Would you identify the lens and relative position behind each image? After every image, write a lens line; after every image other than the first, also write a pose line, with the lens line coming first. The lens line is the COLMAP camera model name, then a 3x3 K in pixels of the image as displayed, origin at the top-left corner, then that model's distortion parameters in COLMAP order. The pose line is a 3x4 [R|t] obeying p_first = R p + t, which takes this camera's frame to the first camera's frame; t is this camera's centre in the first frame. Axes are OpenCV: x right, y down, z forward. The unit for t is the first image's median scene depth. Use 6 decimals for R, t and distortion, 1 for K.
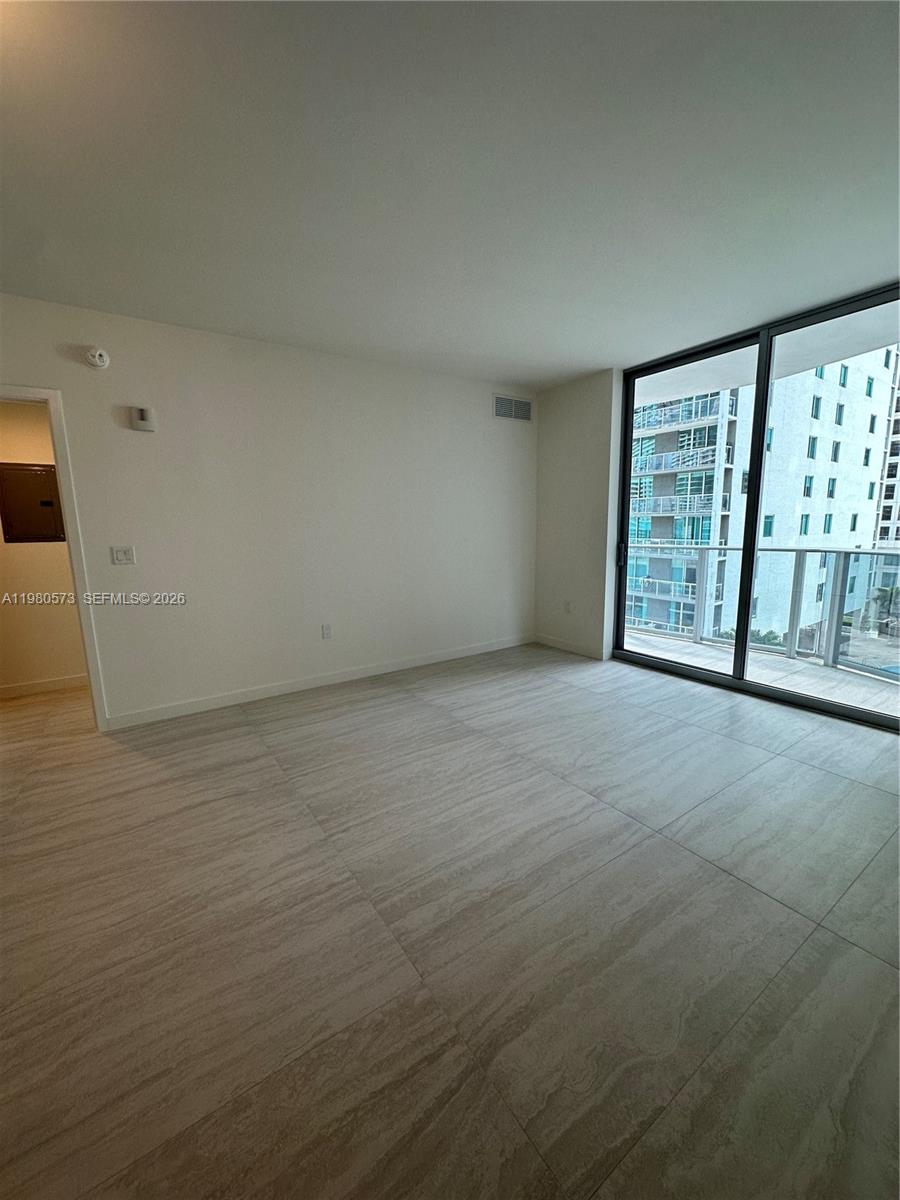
lens RADIAL K [[478.0, 0, 451.7], [0, 478.0, 603.1], [0, 0, 1]] dist [-0.001499, 0.000871]
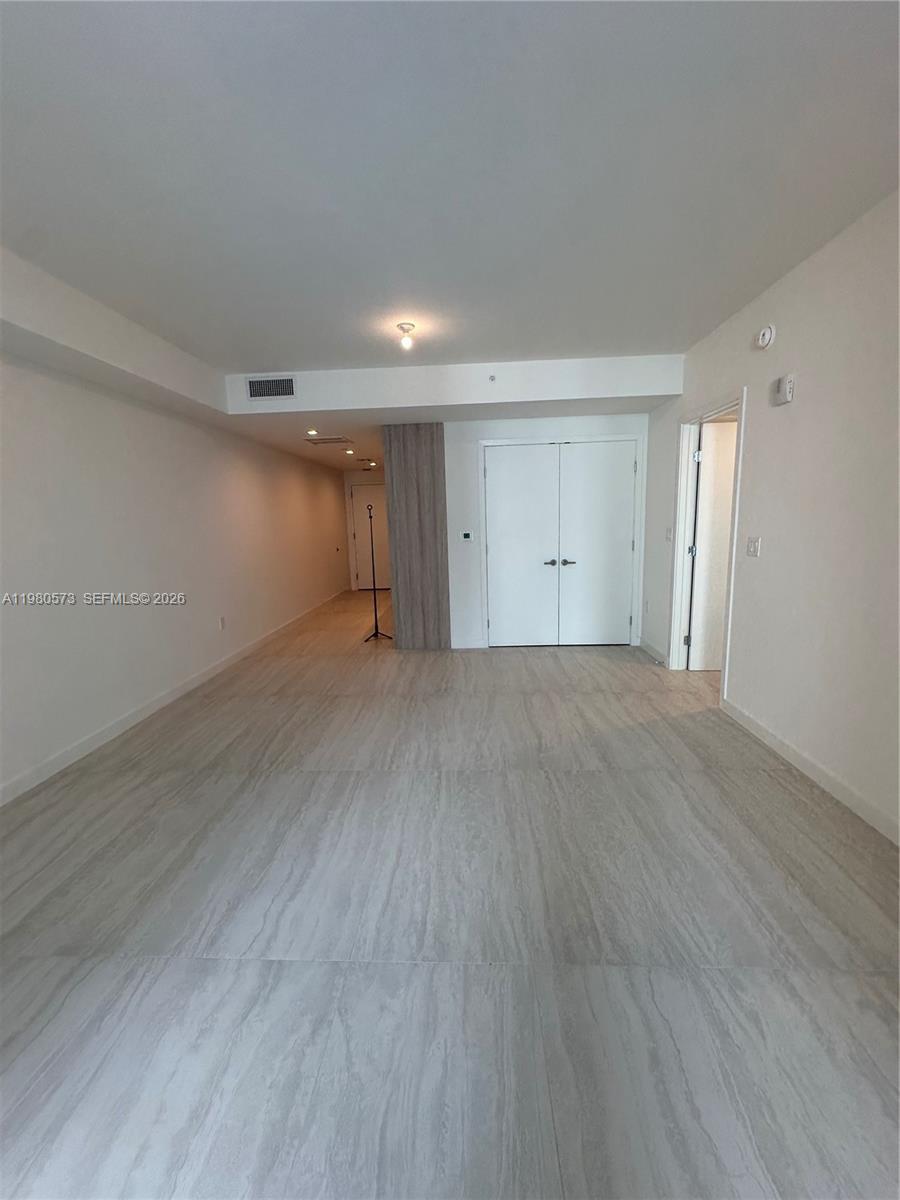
lens RADIAL K [[478.0, 0, 444.8], [0, 478.0, 596.4], [0, 0, 1]] dist [-0.001499, 0.000871]
pose [[-0.607564, 0.164428, -0.777065, 0.600358], [-0.088231, 0.958311, 0.271765, -0.285731], [0.789355, 0.233676, -0.567727, 1.485901]]
